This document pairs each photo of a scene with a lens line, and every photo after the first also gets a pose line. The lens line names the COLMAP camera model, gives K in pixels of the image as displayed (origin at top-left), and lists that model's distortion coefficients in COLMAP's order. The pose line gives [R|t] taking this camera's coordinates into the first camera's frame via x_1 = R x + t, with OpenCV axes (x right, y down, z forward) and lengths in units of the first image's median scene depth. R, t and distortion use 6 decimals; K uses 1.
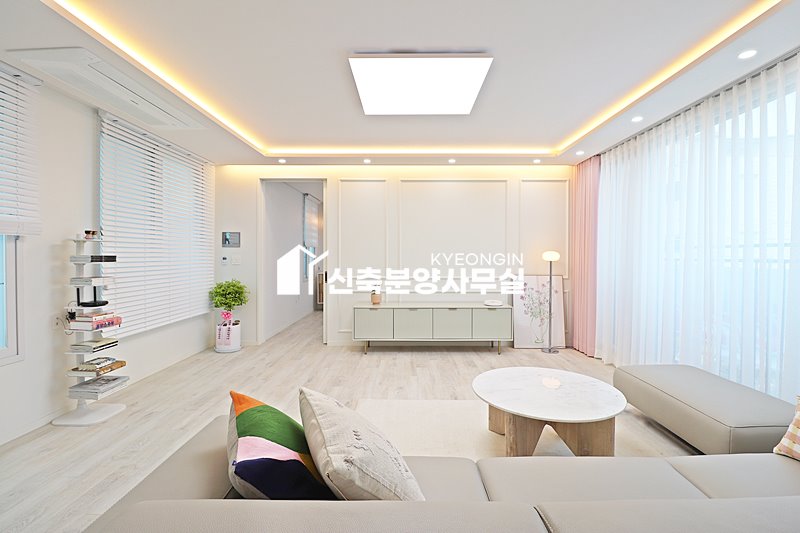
lens RADIAL K [[373.4, 0, 401.8], [0, 373.4, 262.2], [0, 0, 1]] dist [-0.014129, -0.000547]
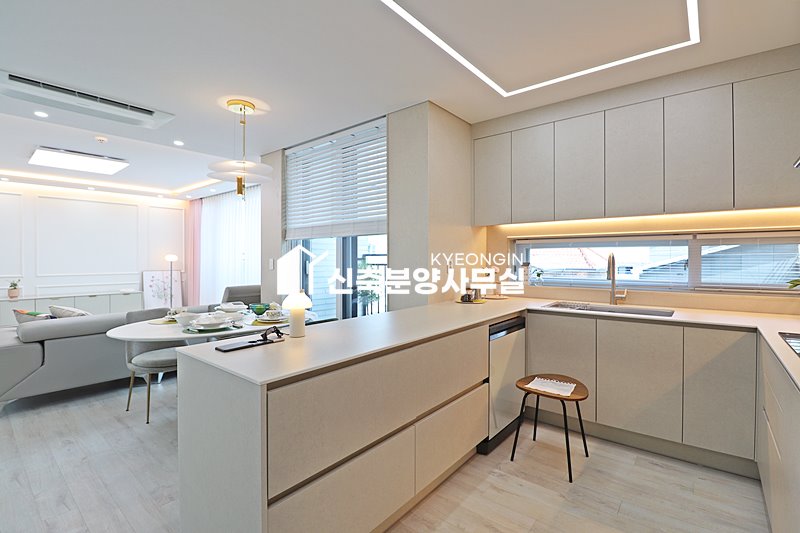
lens RADIAL K [[373.4, 0, 400.4], [0, 373.4, 262.1], [0, 0, 1]] dist [-0.014129, -0.000547]
pose [[0.629219, -0.005639, 0.777208, -0.203930], [0.013500, 0.999902, -0.003675, 0.019120], [-0.777111, 0.012805, 0.629233, -0.723521]]
